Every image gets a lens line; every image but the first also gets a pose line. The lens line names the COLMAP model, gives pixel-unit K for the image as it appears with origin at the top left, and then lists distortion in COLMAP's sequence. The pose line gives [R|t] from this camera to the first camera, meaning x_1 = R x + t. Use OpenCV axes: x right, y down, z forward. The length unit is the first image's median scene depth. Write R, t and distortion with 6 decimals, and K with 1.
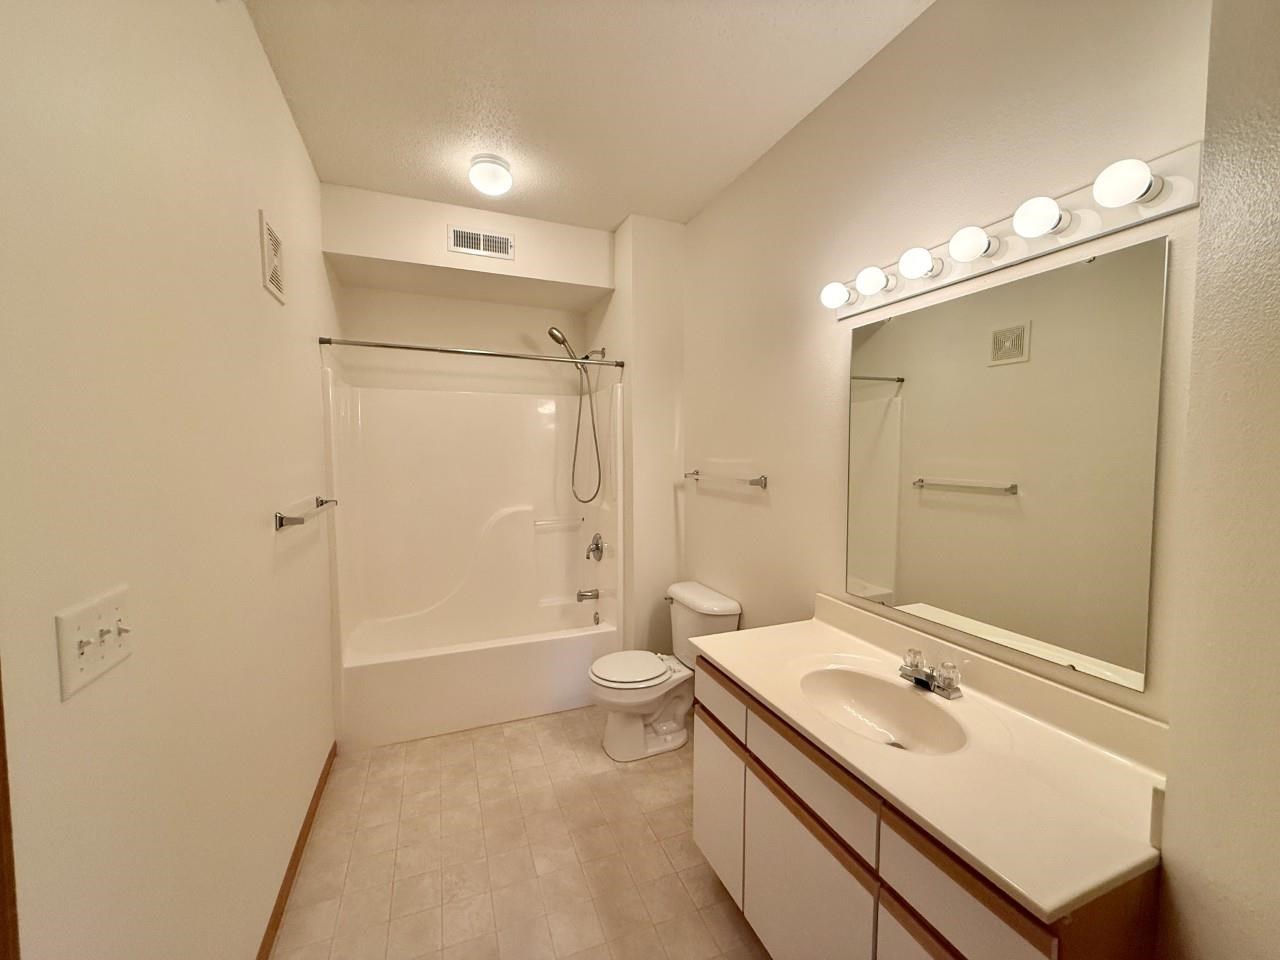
lens RADIAL K [[506.7, 0, 636.1], [0, 506.7, 479.2], [0, 0, 1]] dist [0.001560, 0.000152]
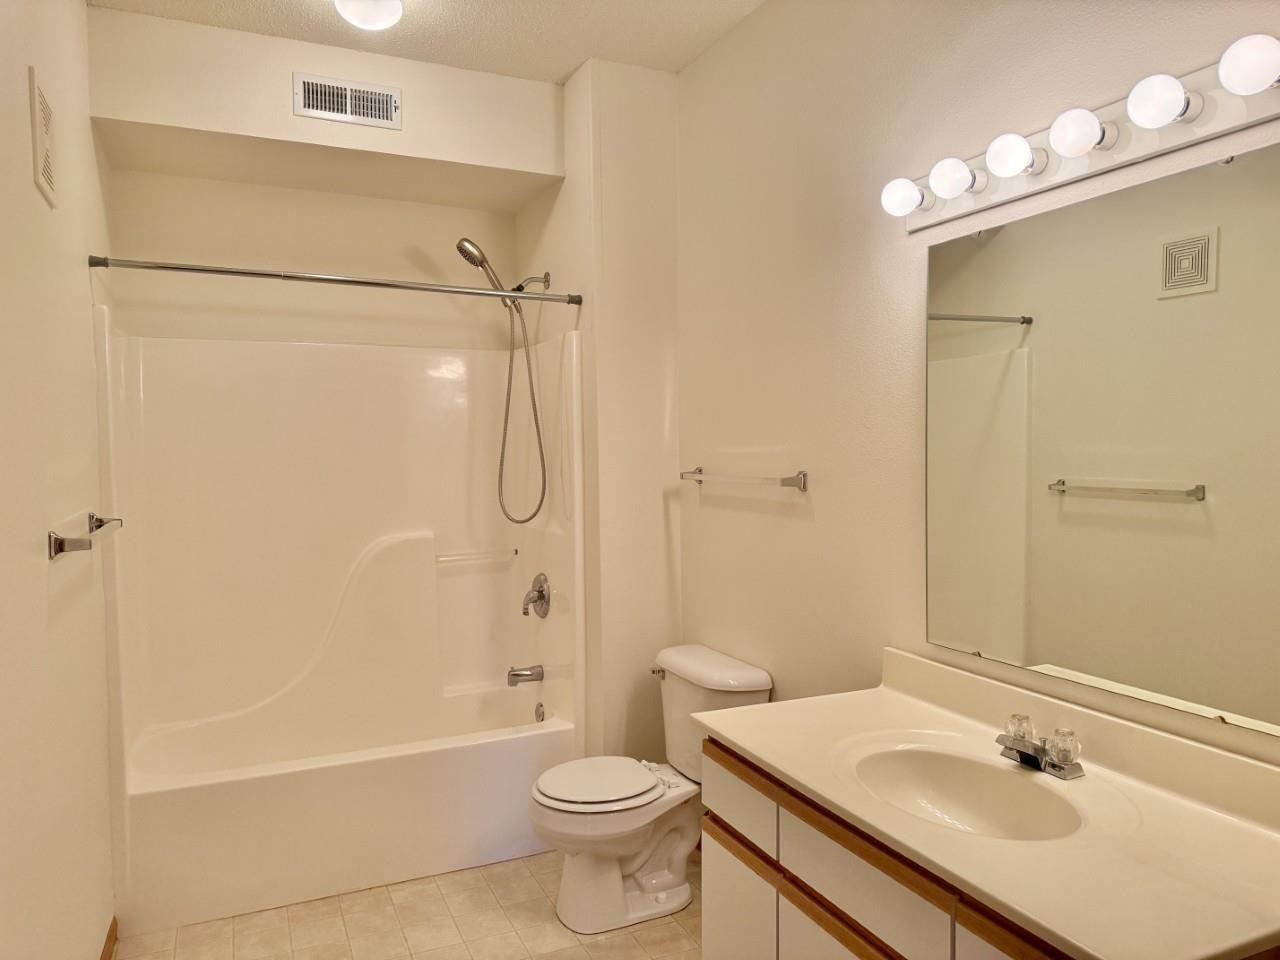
lens RADIAL K [[899.1, 0, 636.0], [0, 899.1, 481.1], [0, 0, 1]] dist [0.098783, -0.125873]
pose [[0.998795, -0.011811, 0.047624, -0.013897], [0.012730, 0.999738, -0.019032, 0.021424], [-0.047387, 0.019616, 0.998684, -0.123503]]
